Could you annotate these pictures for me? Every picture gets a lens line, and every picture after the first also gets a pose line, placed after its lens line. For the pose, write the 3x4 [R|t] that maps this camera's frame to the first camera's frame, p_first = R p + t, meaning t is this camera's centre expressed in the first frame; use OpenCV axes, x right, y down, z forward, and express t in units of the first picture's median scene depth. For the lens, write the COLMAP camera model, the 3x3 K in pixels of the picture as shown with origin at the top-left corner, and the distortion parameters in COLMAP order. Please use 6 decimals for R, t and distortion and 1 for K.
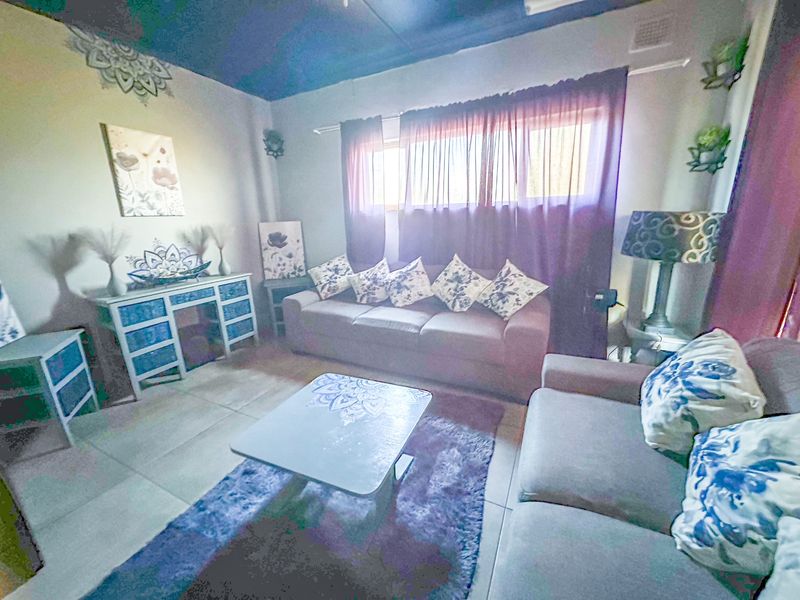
lens RADIAL K [[319.6, 0, 399.8], [0, 319.6, 298.0], [0, 0, 1]] dist [-0.002029, 0.000040]
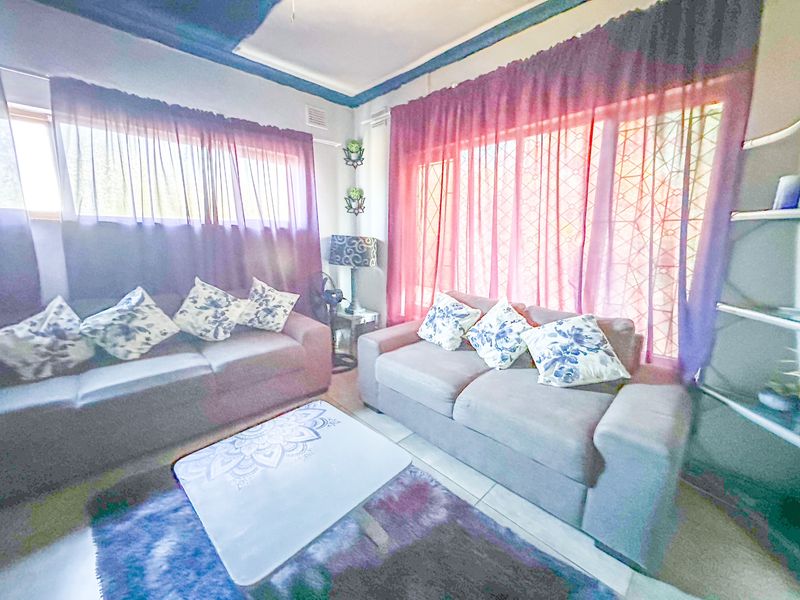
lens RADIAL K [[319.6, 0, 399.8], [0, 319.6, 298.0], [0, 0, 1]] dist [-0.002029, 0.000040]
pose [[0.335038, -0.147252, 0.930627, -0.484451], [0.213904, 0.973809, 0.077076, -0.035230], [-0.917603, 0.173241, 0.357761, 0.214983]]
